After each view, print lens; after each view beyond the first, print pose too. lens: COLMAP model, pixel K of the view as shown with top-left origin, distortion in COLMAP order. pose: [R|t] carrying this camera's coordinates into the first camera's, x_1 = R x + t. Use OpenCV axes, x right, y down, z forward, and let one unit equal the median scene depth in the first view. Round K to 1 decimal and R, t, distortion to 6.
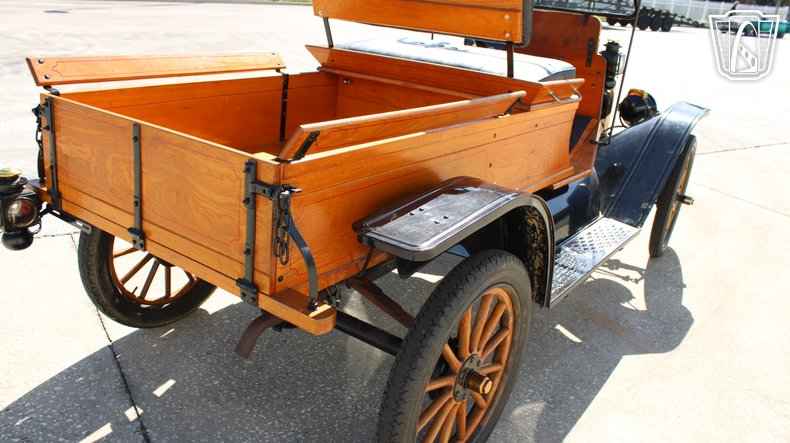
lens RADIAL K [[656.5, 0, 395.0], [0, 656.5, 221.5], [0, 0, 1]] dist [-0.167217, 0.146880]
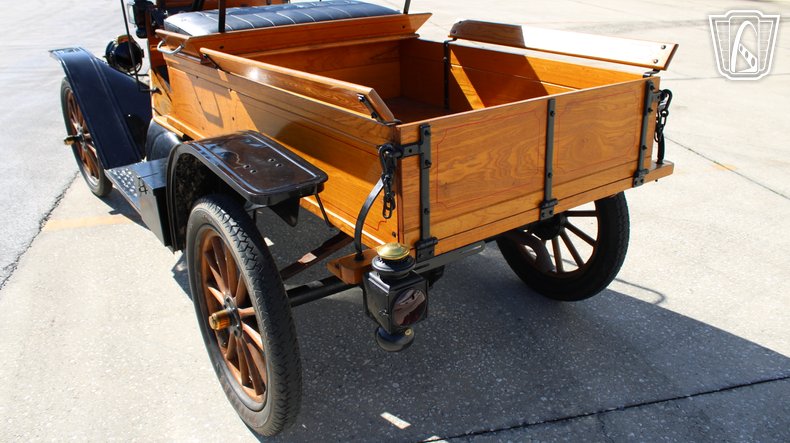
lens RADIAL K [[656.5, 0, 395.0], [0, 656.5, 221.5], [0, 0, 1]] dist [-0.167217, 0.146880]
pose [[0.335881, -0.458271, 0.822904, -1.352007], [0.369273, 0.867787, 0.332541, -0.395562], [-0.866499, 0.192182, 0.460700, 0.719647]]
